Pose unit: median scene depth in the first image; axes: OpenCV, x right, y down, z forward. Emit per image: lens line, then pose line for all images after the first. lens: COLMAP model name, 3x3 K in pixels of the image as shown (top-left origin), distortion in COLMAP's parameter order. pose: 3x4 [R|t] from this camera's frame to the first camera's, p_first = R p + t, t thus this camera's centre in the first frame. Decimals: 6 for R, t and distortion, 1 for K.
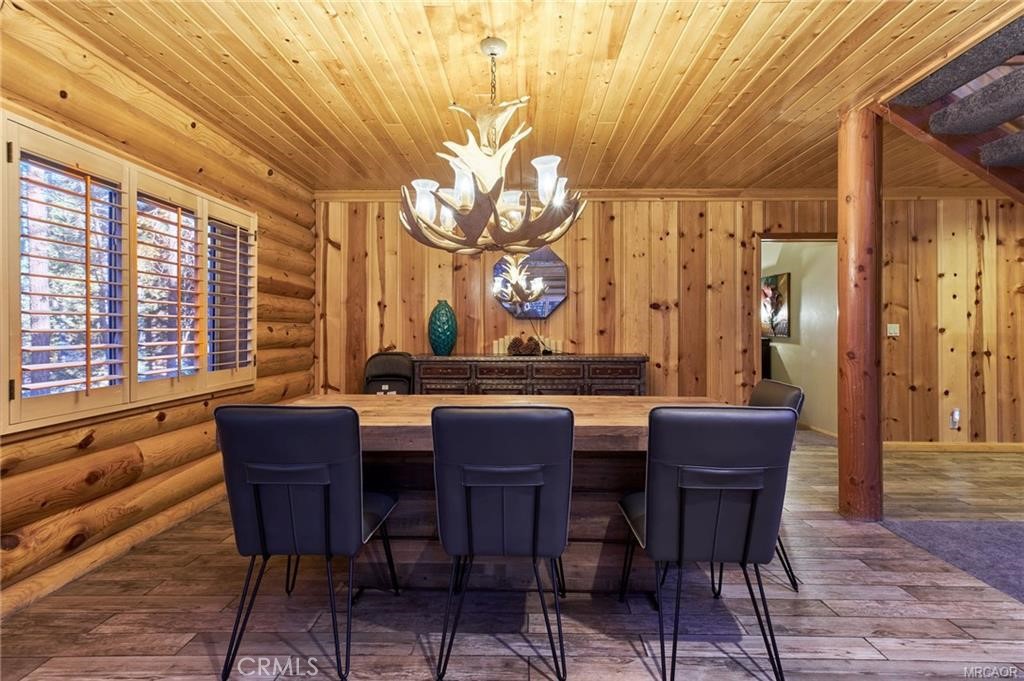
lens RADIAL K [[531.3, 0, 513.7], [0, 531.3, 333.5], [0, 0, 1]] dist [0.001749, 0.000089]
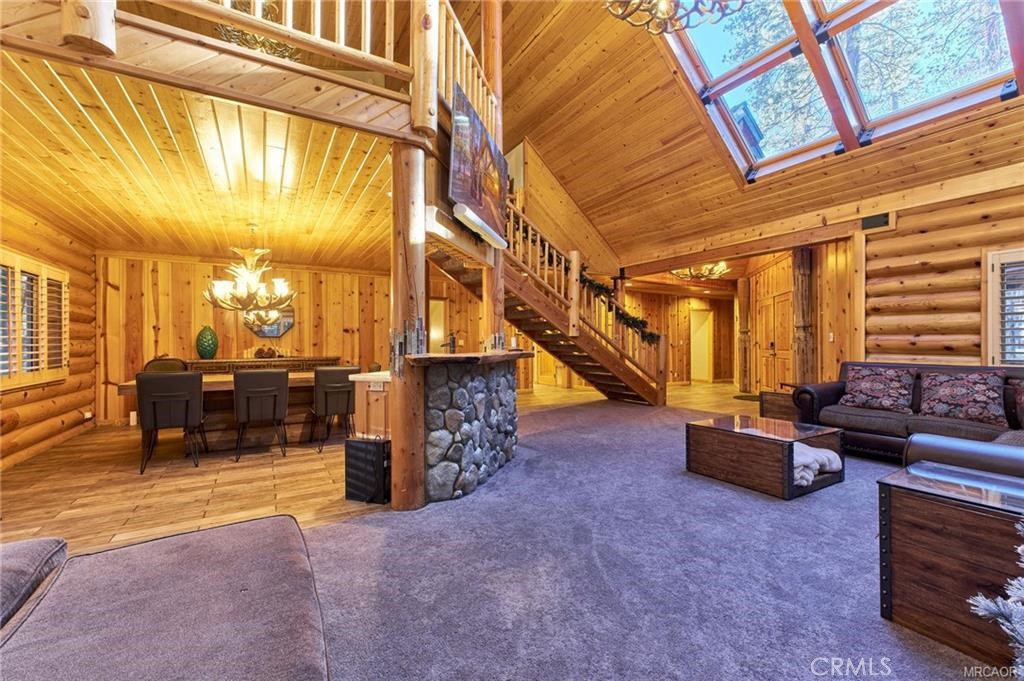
lens RADIAL K [[428.5, 0, 520.9], [0, 428.5, 341.1], [0, 0, 1]] dist [0.013263, 0.001028]
pose [[0.842543, -0.002333, 0.538624, -0.033265], [0.007438, 0.999946, -0.007302, 0.001308], [-0.538578, 0.010159, 0.842514, -0.632161]]
